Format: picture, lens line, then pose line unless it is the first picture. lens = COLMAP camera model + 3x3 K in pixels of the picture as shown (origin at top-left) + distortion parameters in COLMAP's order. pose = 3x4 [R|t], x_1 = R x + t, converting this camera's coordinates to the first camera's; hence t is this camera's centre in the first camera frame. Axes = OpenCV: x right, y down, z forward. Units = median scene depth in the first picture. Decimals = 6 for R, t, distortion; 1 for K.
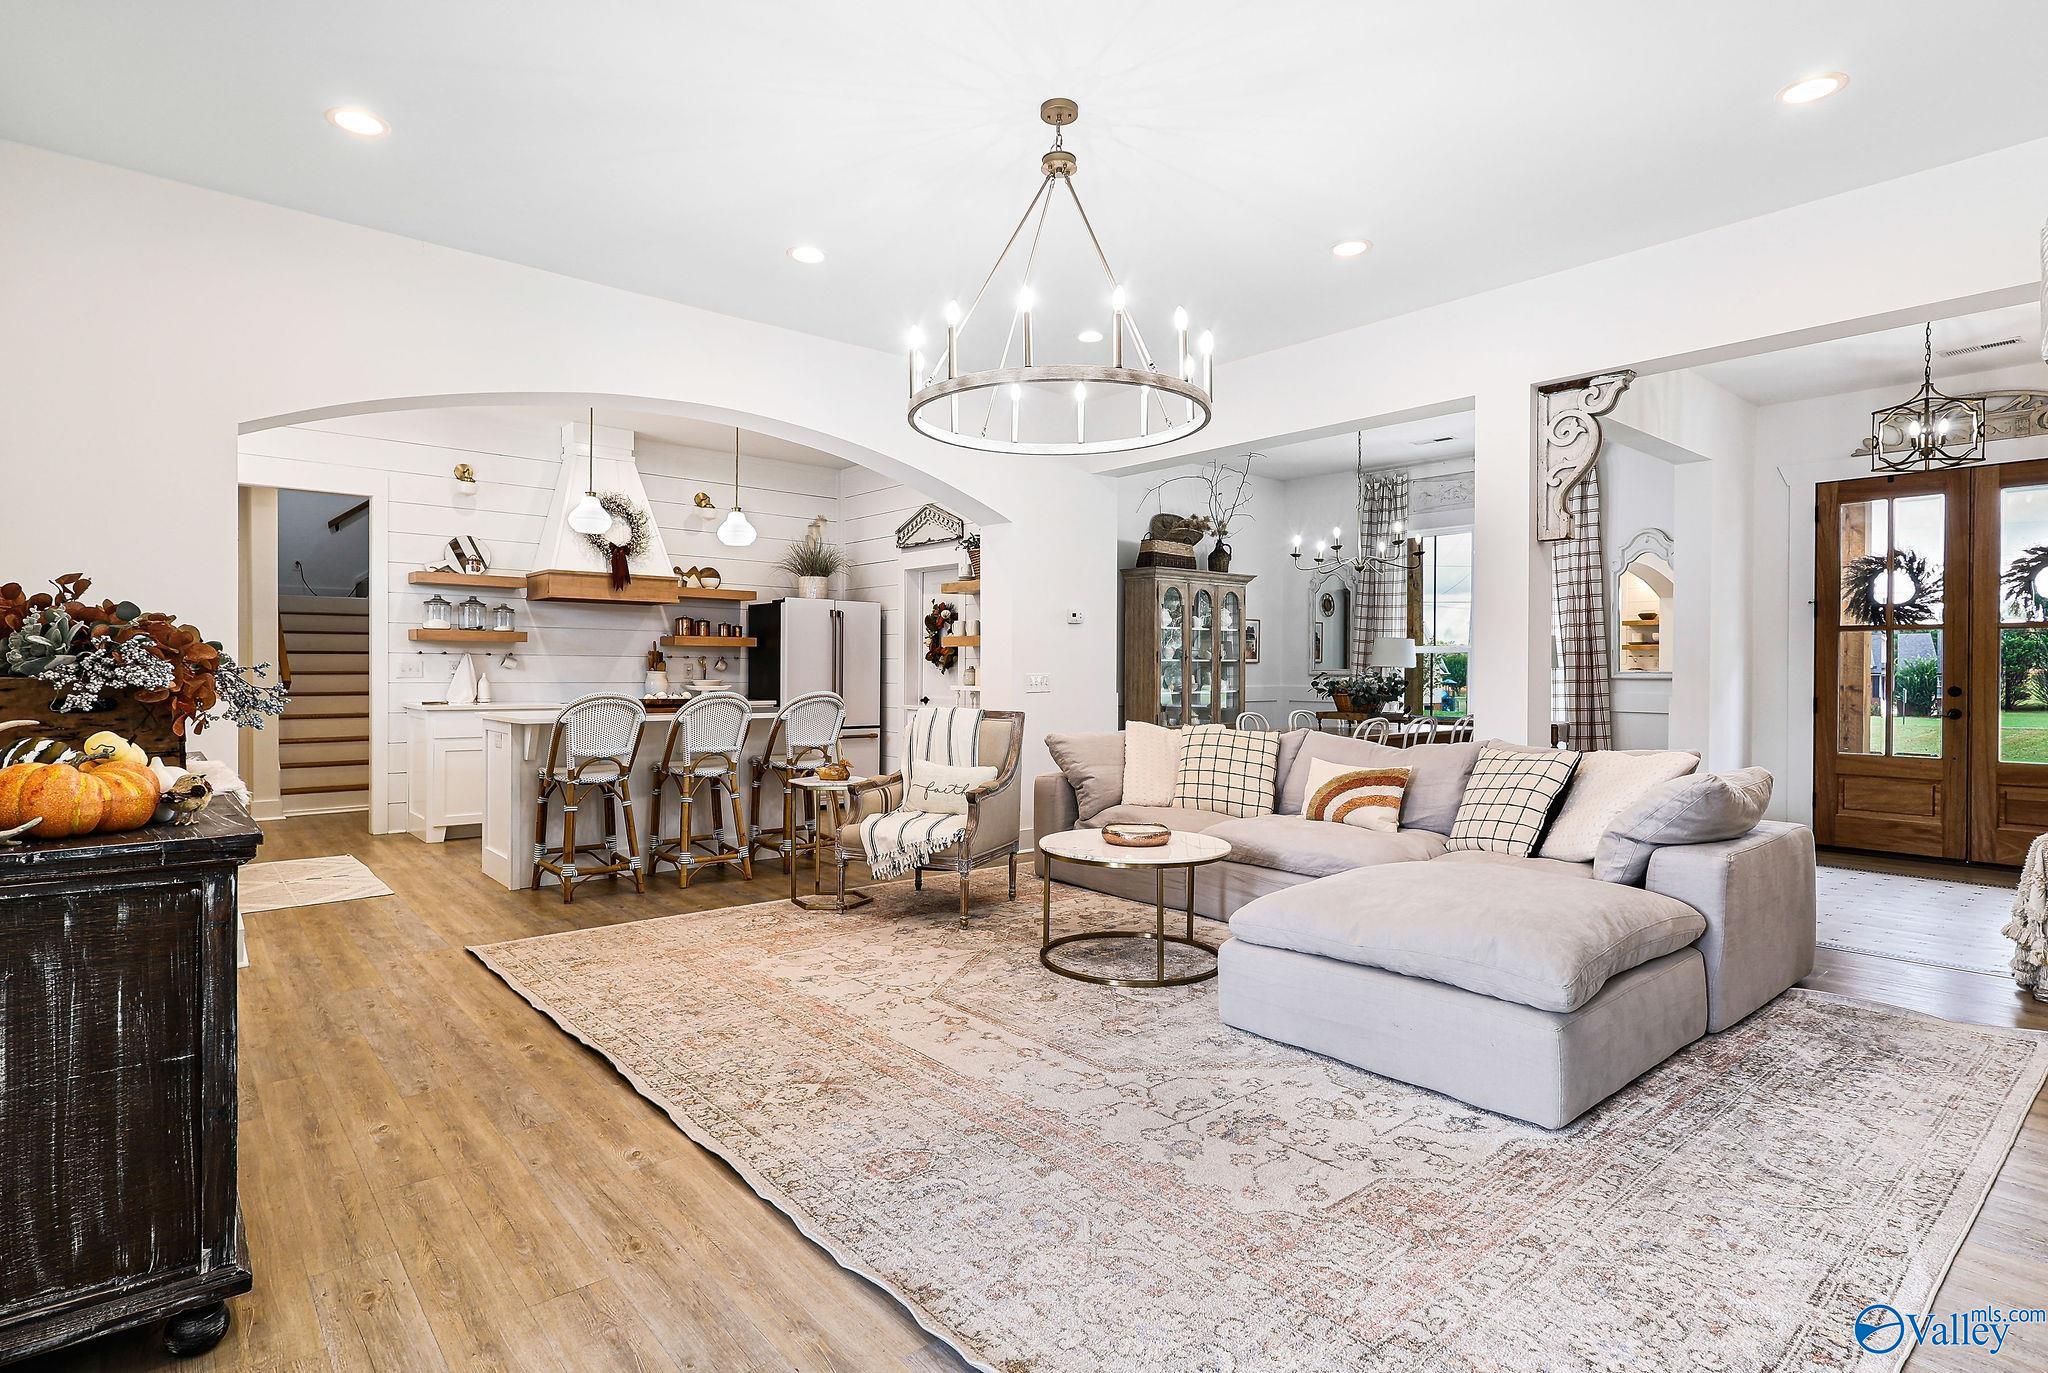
lens RADIAL K [[1033.2, 0, 1018.7], [0, 1033.2, 682.5], [0, 0, 1]] dist [0.004537, -0.001021]
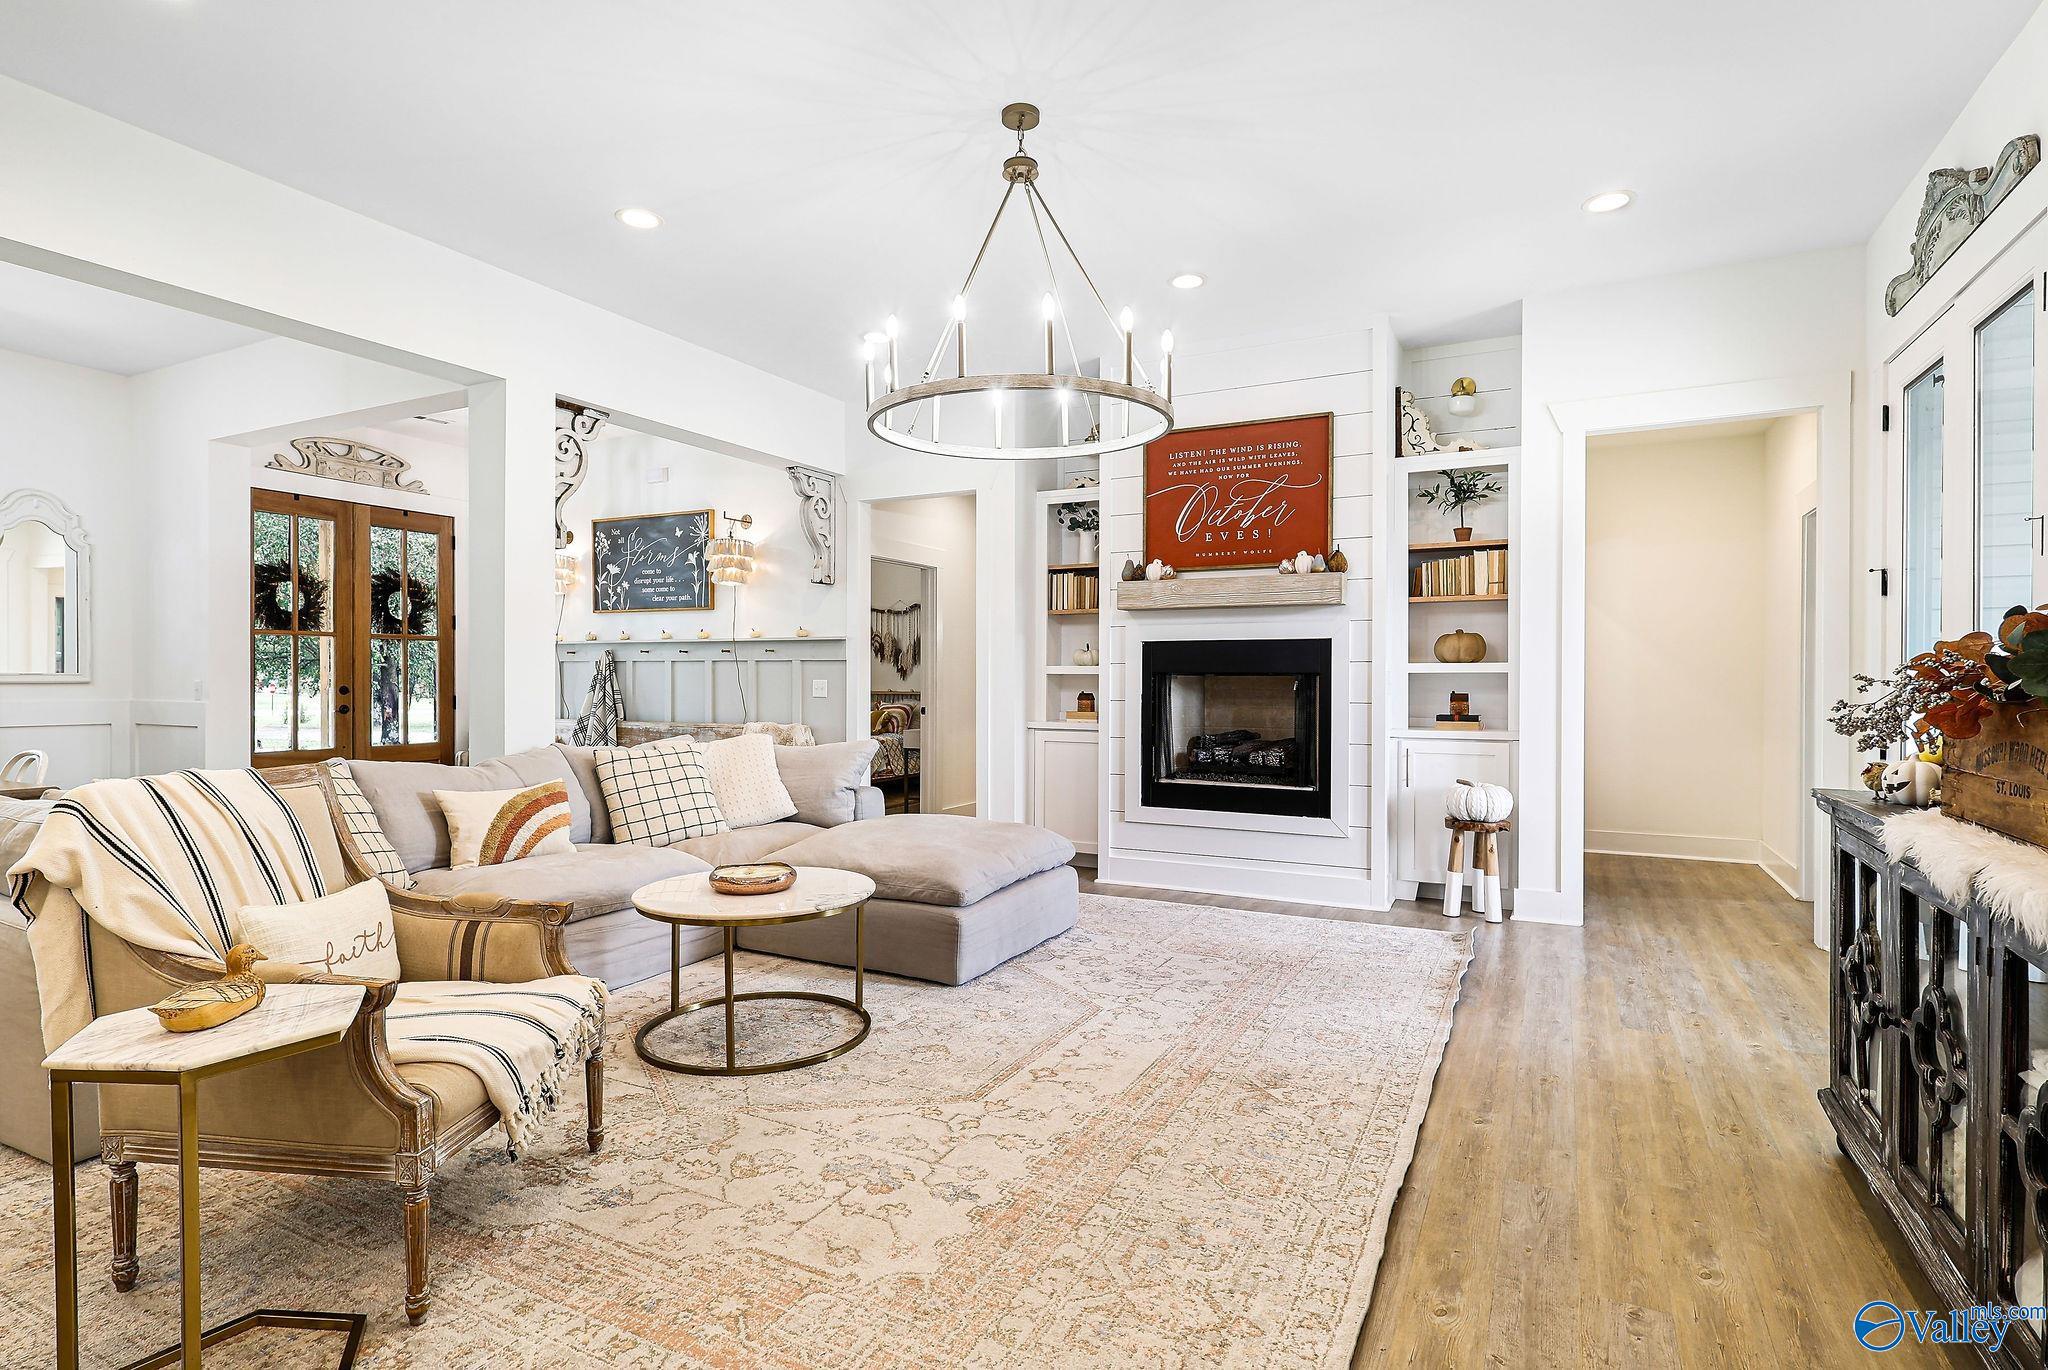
lens RADIAL K [[1033.2, 0, 1018.6], [0, 1033.2, 680.2], [0, 0, 1]] dist [0.004537, -0.001021]
pose [[-0.376272, -0.006390, 0.926487, -0.901918], [0.008126, 0.999915, 0.010196, -0.018053], [-0.926473, 0.011365, -0.376188, 1.400910]]
